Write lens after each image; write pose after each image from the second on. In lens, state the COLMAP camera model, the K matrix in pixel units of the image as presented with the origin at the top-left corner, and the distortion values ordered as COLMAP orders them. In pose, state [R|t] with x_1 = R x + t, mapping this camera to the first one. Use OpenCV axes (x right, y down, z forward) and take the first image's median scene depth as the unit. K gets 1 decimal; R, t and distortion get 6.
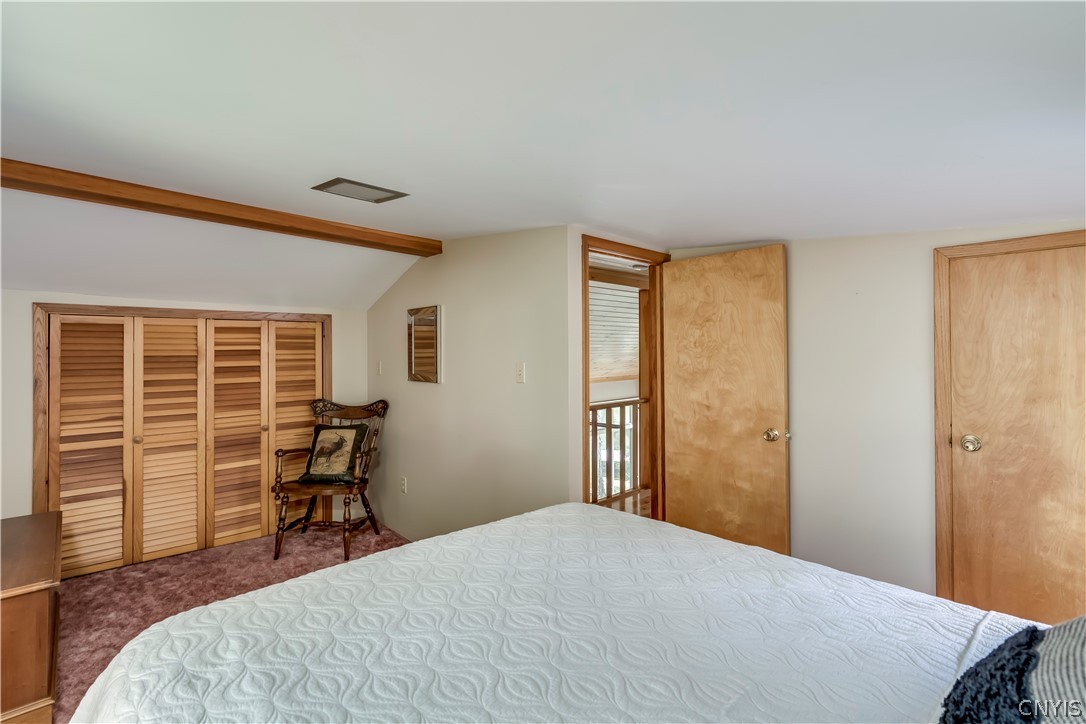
lens RADIAL K [[498.7, 0, 546.8], [0, 498.7, 350.8], [0, 0, 1]] dist [0.003144, 0.001392]
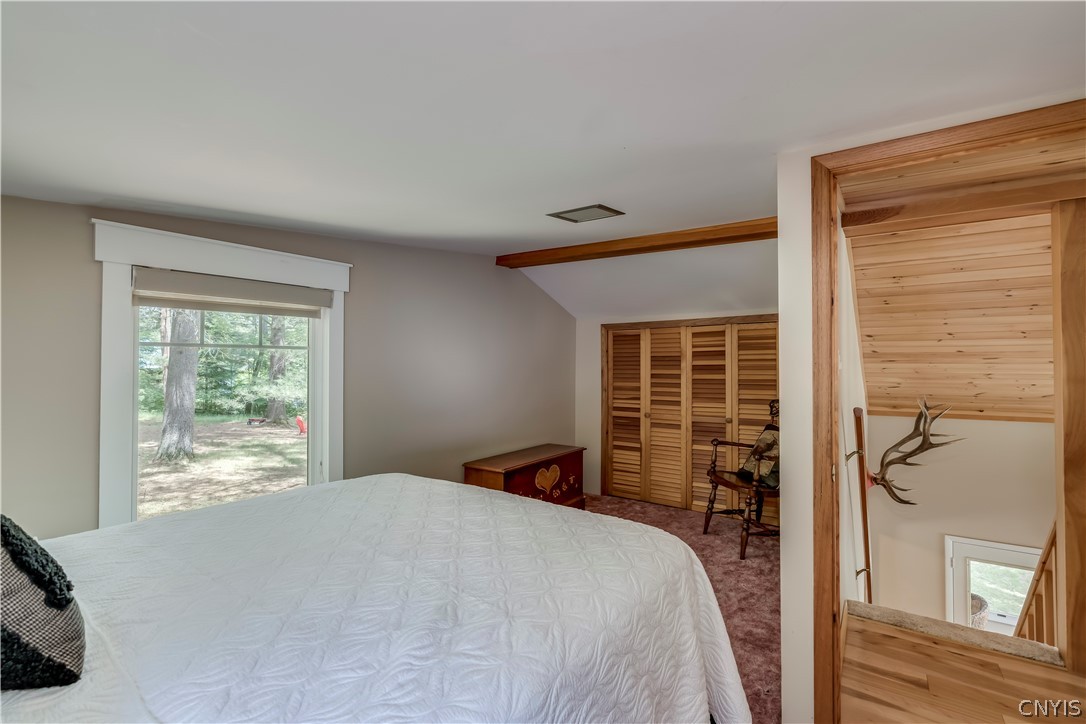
lens RADIAL K [[498.7, 0, 543.0], [0, 498.7, 361.1], [0, 0, 1]] dist [0.003144, 0.001392]
pose [[0.204063, 0.000055, -0.978958, 0.481236], [0.005132, 0.999986, 0.001125, 0.019985], [0.978944, -0.005254, 0.204059, 0.399776]]
